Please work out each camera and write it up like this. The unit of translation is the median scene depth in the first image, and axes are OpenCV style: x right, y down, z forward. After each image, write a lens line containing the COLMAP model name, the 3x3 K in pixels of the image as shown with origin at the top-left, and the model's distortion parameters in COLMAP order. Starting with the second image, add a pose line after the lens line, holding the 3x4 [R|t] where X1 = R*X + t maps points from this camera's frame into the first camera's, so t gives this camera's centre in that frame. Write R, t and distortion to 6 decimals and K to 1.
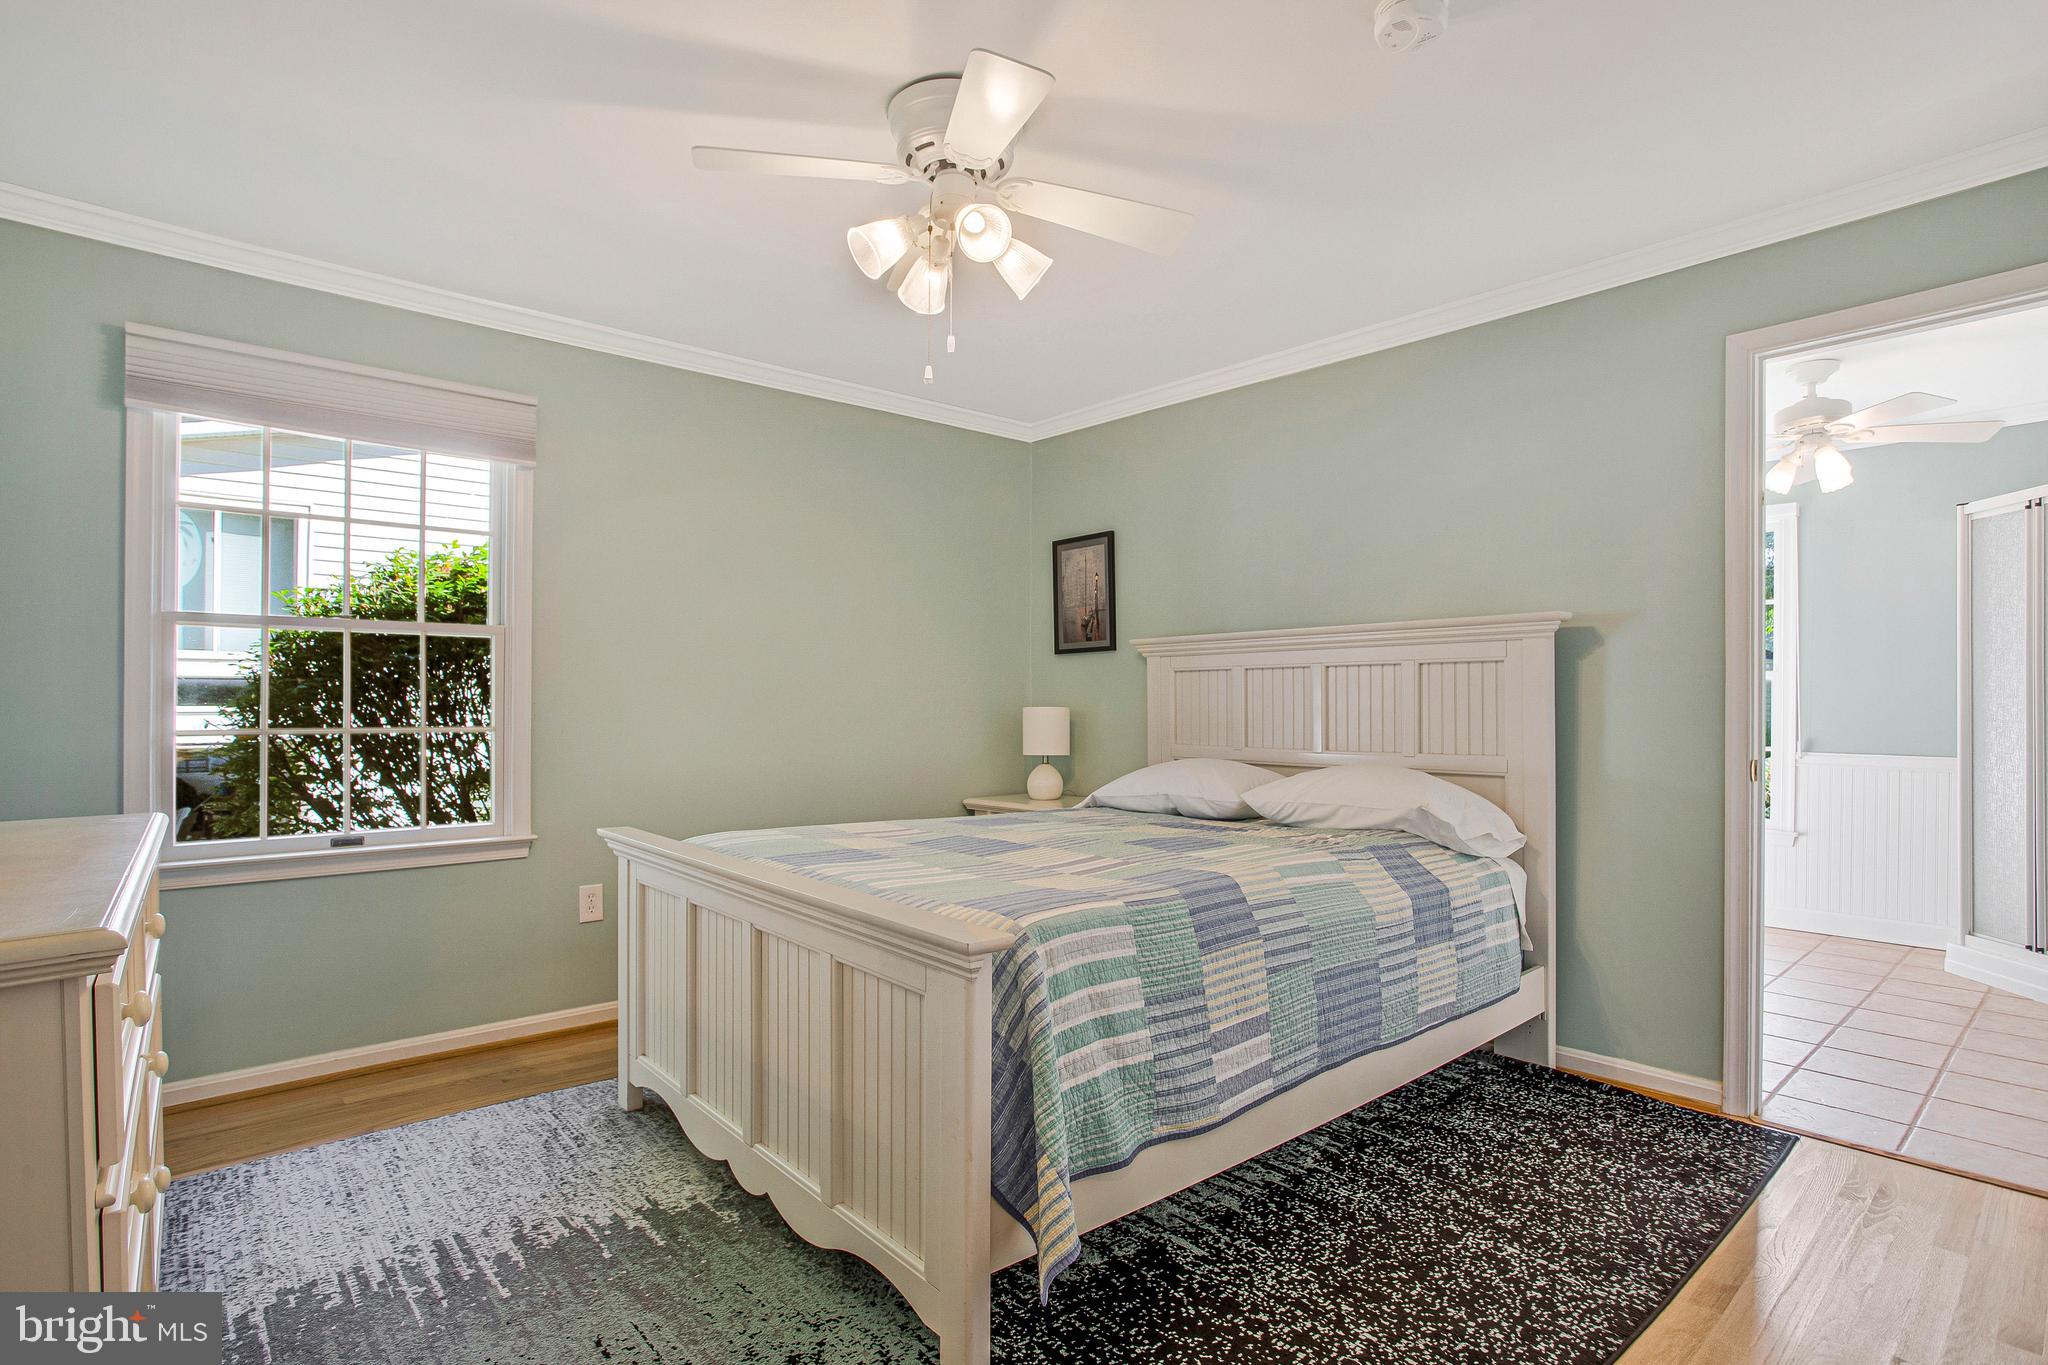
lens RADIAL K [[1001.4, 0, 1024.0], [0, 1001.4, 682.5], [0, 0, 1]] dist [-0.051519, 0.020140]
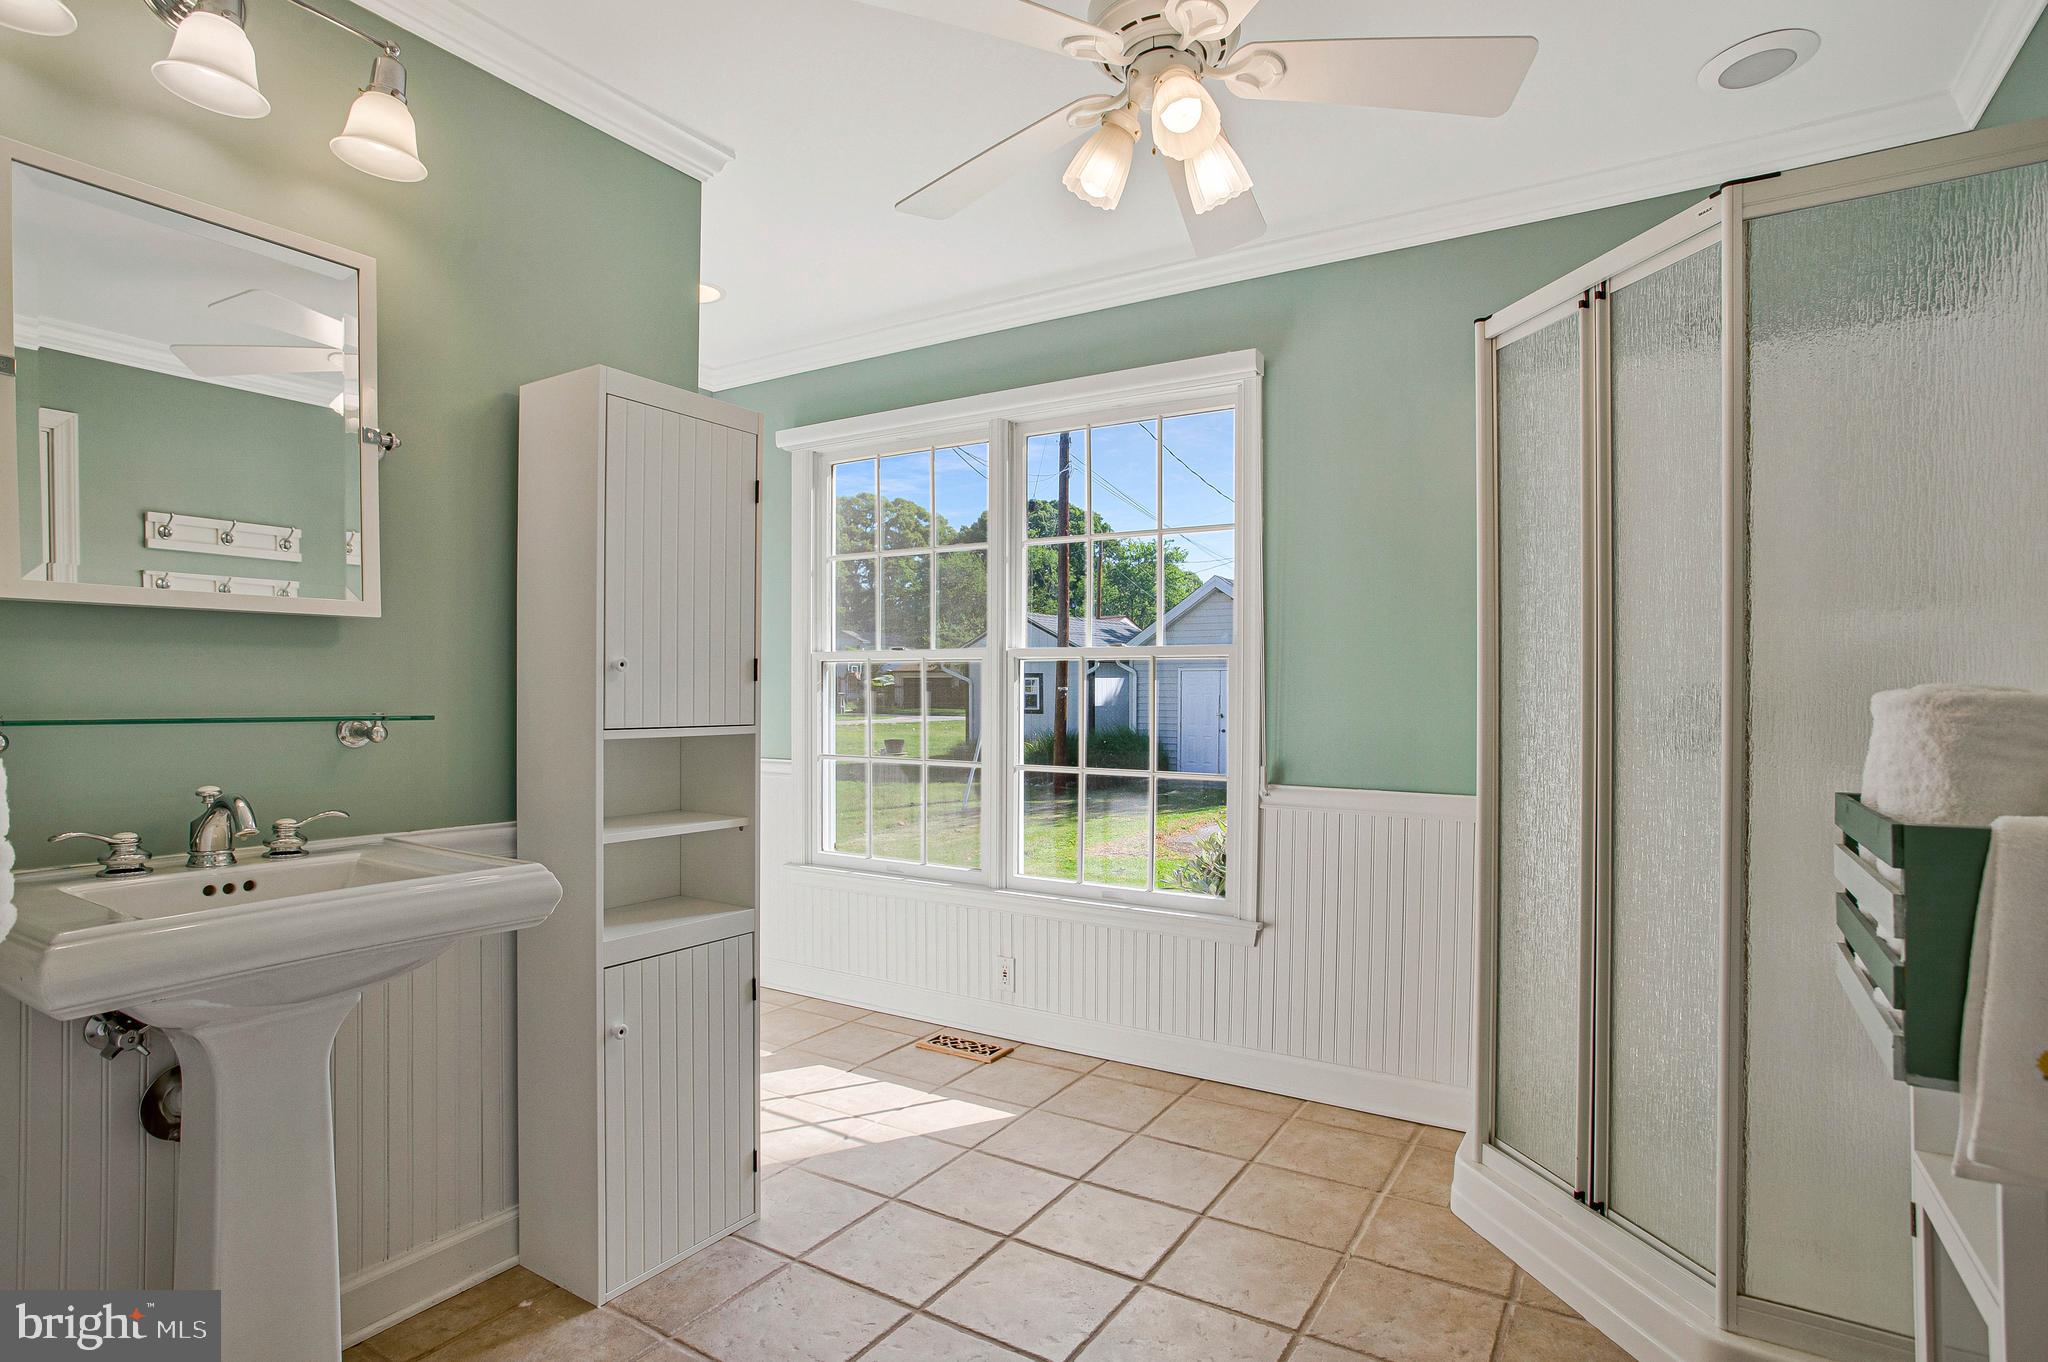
lens RADIAL K [[1001.4, 0, 1024.0], [0, 1001.4, 681.0], [0, 0, 1]] dist [-0.051519, 0.020140]
pose [[0.958625, -0.002566, 0.284661, 0.590242], [0.000200, 0.999965, 0.008339, 0.005668], [-0.284673, -0.007937, 0.958592, 0.571699]]
